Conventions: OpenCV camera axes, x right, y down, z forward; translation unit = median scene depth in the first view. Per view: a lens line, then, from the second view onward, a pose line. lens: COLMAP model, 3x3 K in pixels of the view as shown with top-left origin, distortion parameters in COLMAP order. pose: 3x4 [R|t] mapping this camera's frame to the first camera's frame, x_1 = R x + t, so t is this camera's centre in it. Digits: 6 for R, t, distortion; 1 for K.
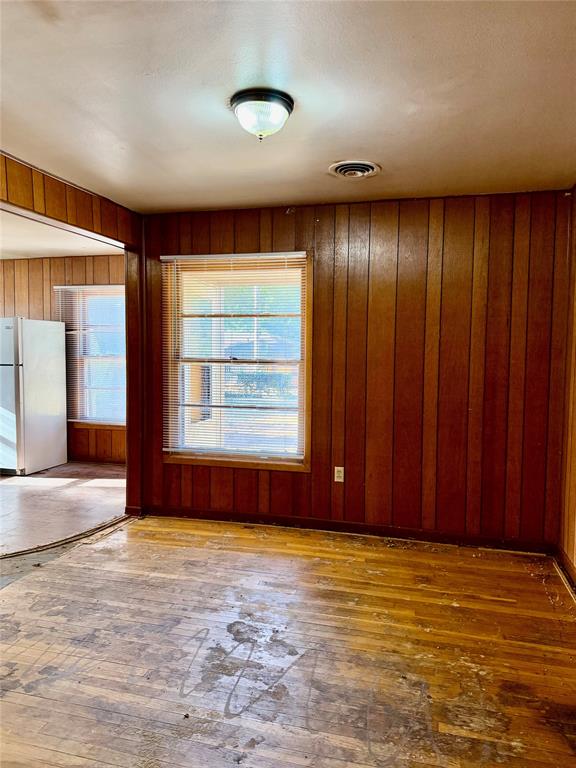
lens RADIAL K [[522.9, 0, 291.3], [0, 522.9, 382.5], [0, 0, 1]] dist [0.052255, -0.135301]
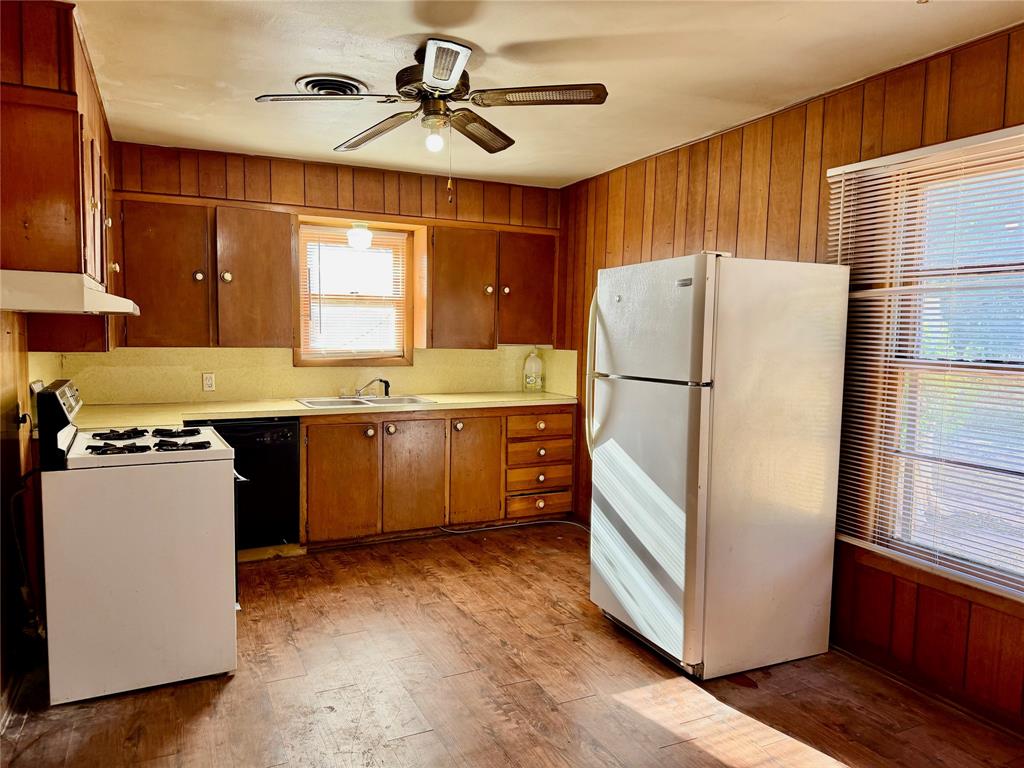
lens RADIAL K [[723.7, 0, 510.7], [0, 723.7, 404.1], [0, 0, 1]] dist [0.028447, -0.038052]
pose [[0.640249, 0.072623, -0.764727, -0.384246], [-0.053372, 0.997321, 0.050027, -0.065305], [0.766311, 0.008786, 0.642409, 1.004440]]
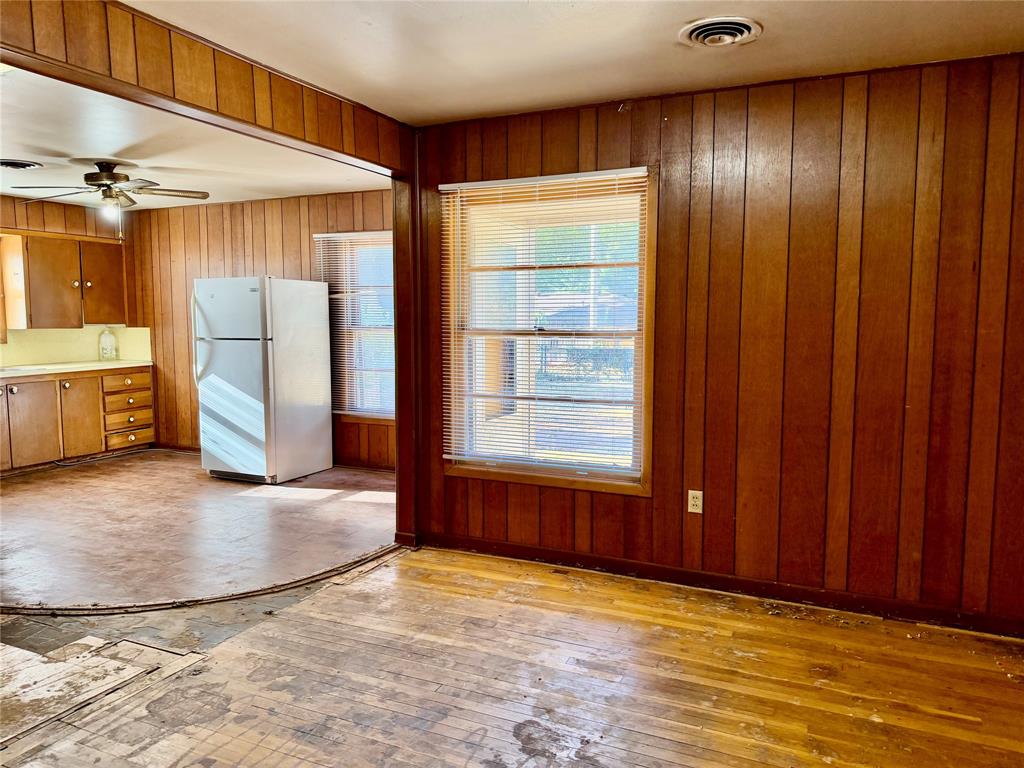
lens RADIAL K [[713.6, 0, 512.0], [0, 713.6, 384.0], [0, 0, 1]] dist [0.006498, -0.031147]
pose [[0.984238, 0.006140, -0.176743, 0.021657], [-0.000313, 0.999456, 0.032980, -0.004625], [0.176850, -0.032405, 0.983704, 0.068638]]
